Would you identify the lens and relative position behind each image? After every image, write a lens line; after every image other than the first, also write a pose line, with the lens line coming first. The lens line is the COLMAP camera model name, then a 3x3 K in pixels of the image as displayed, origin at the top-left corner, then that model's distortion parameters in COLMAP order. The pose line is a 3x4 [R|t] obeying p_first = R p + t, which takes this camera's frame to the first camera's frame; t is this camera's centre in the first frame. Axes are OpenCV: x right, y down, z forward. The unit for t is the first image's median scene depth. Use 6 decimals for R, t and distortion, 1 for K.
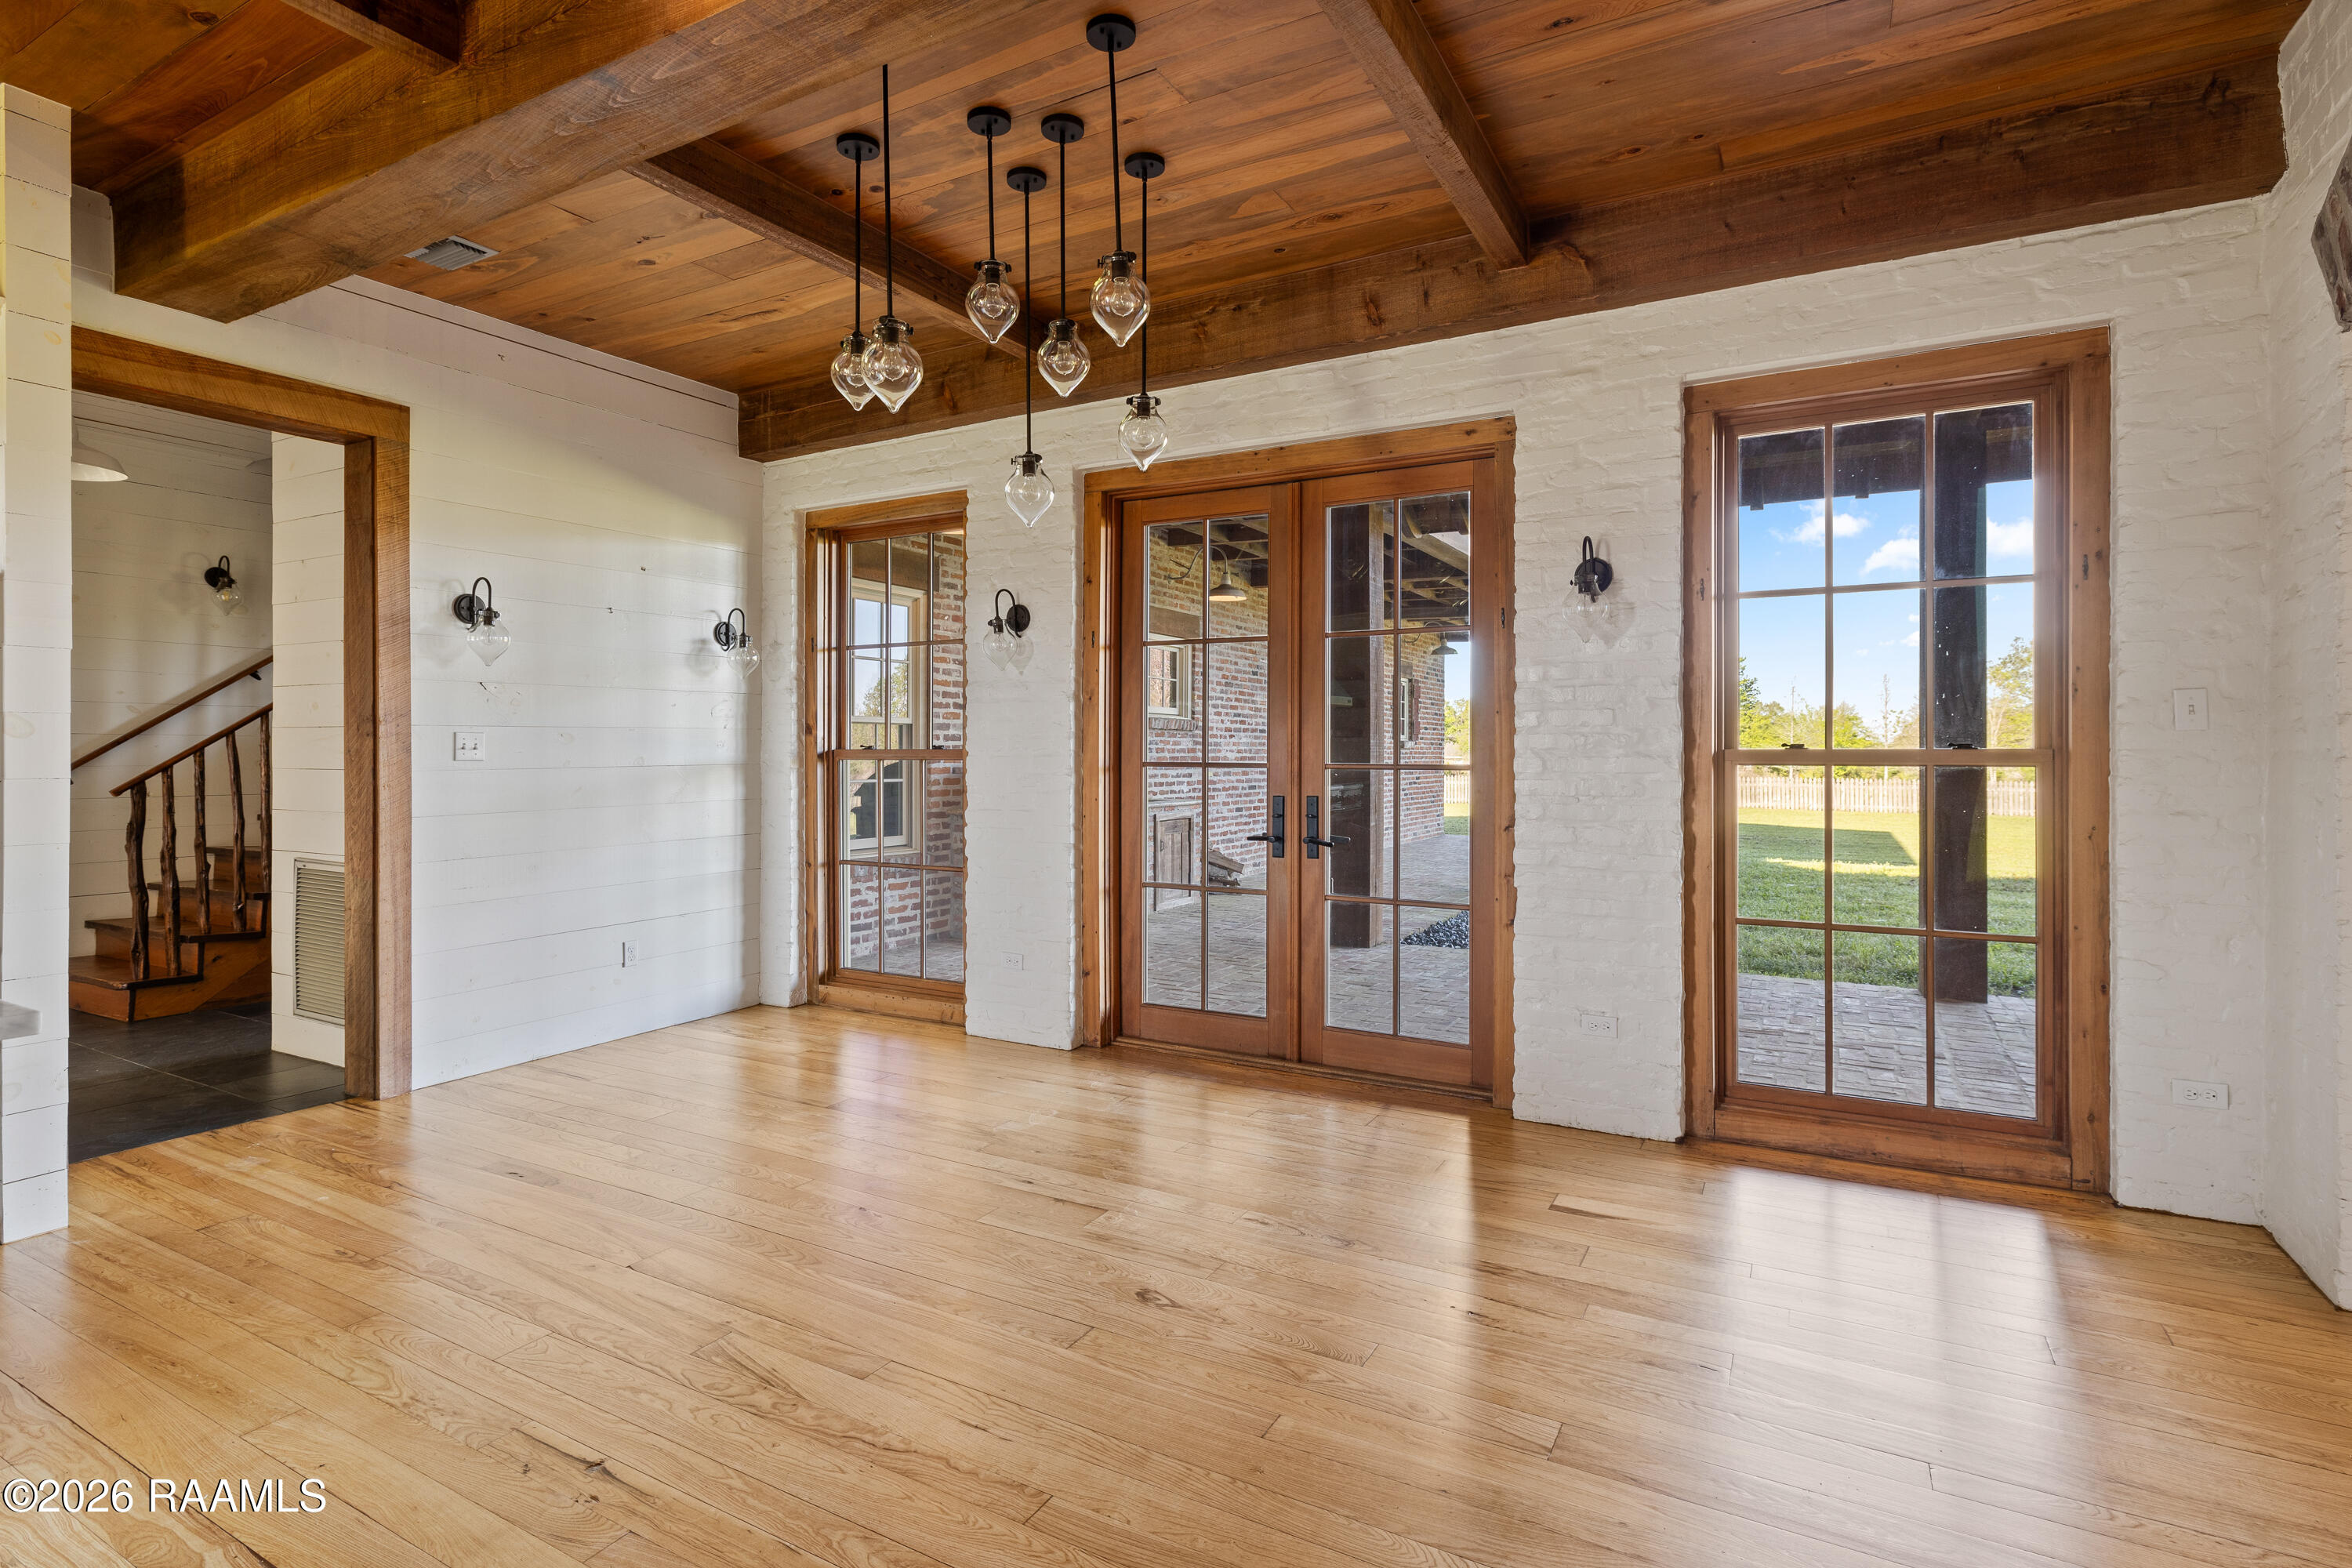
lens RADIAL K [[1148.8, 0, 1174.6], [0, 1148.8, 757.3], [0, 0, 1]] dist [-0.000028, 0.000094]
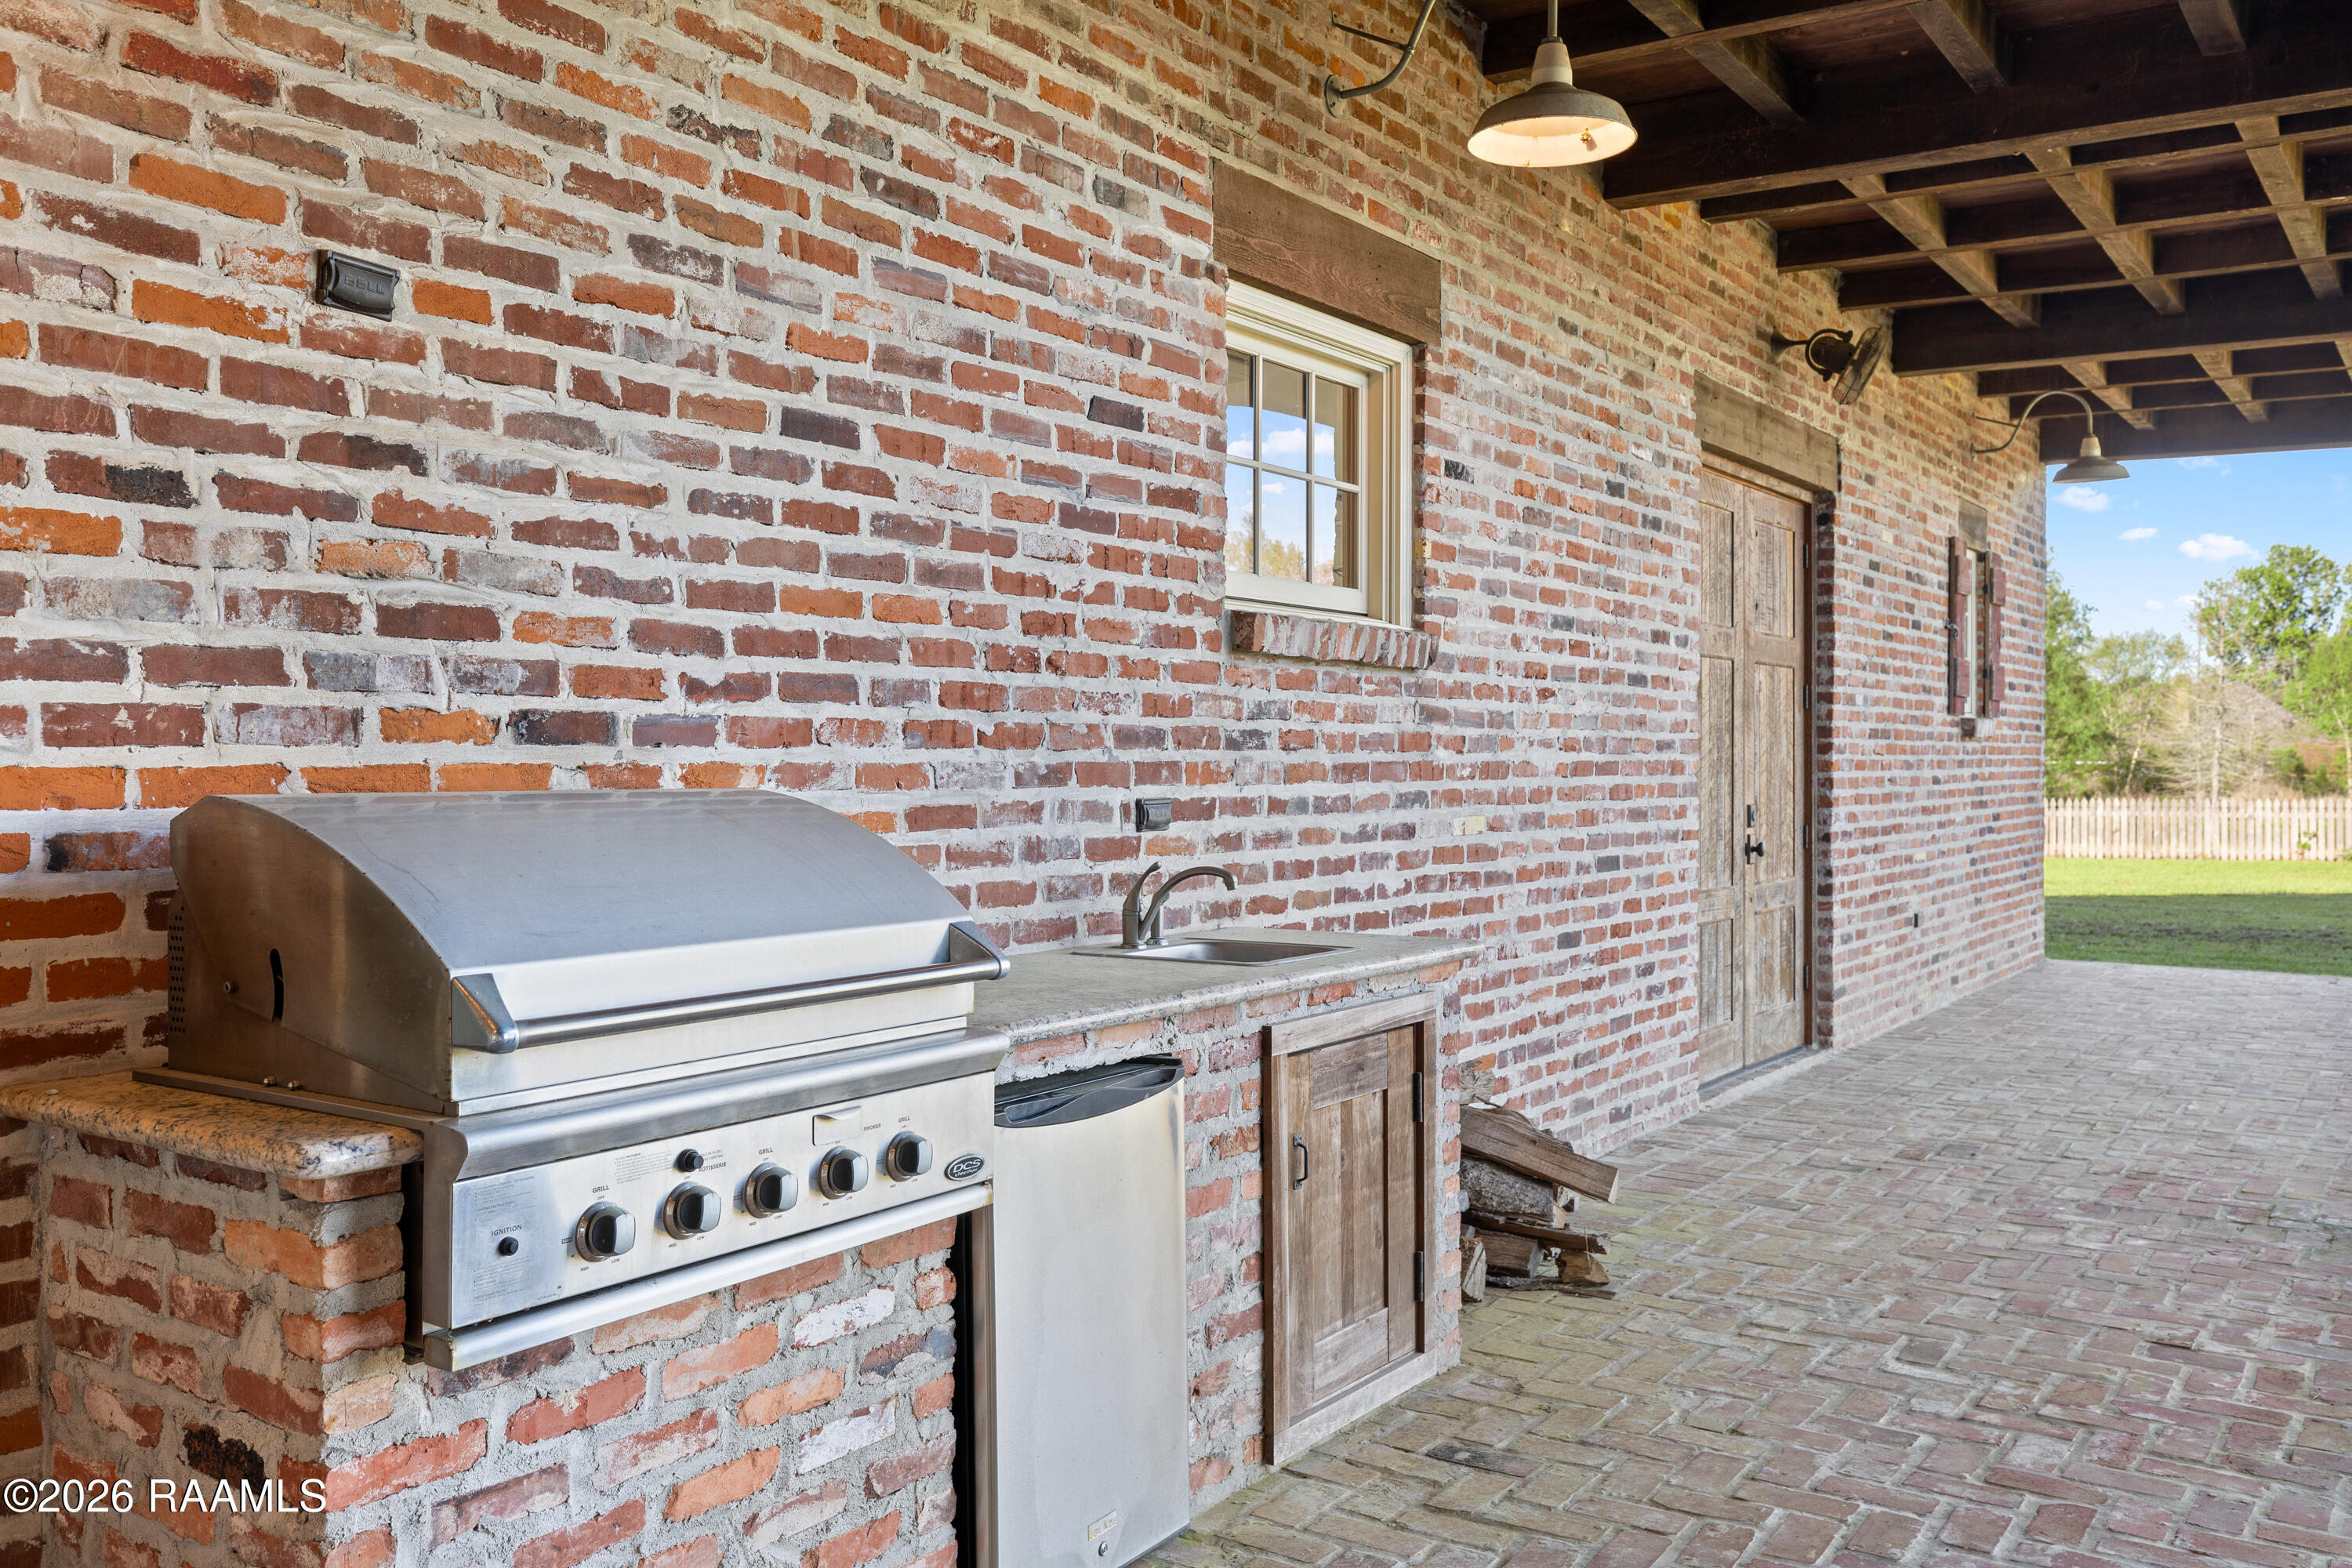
lens RADIAL K [[1985.8, 0, 1176.0], [0, 1985.8, 784.0], [0, 0, 1]] dist [-0.000235, -0.001831]
pose [[0.996218, -0.002139, -0.086867, -0.000921], [0.003132, 0.999931, 0.011296, -0.001388], [0.086837, -0.011526, 0.996156, 0.603935]]
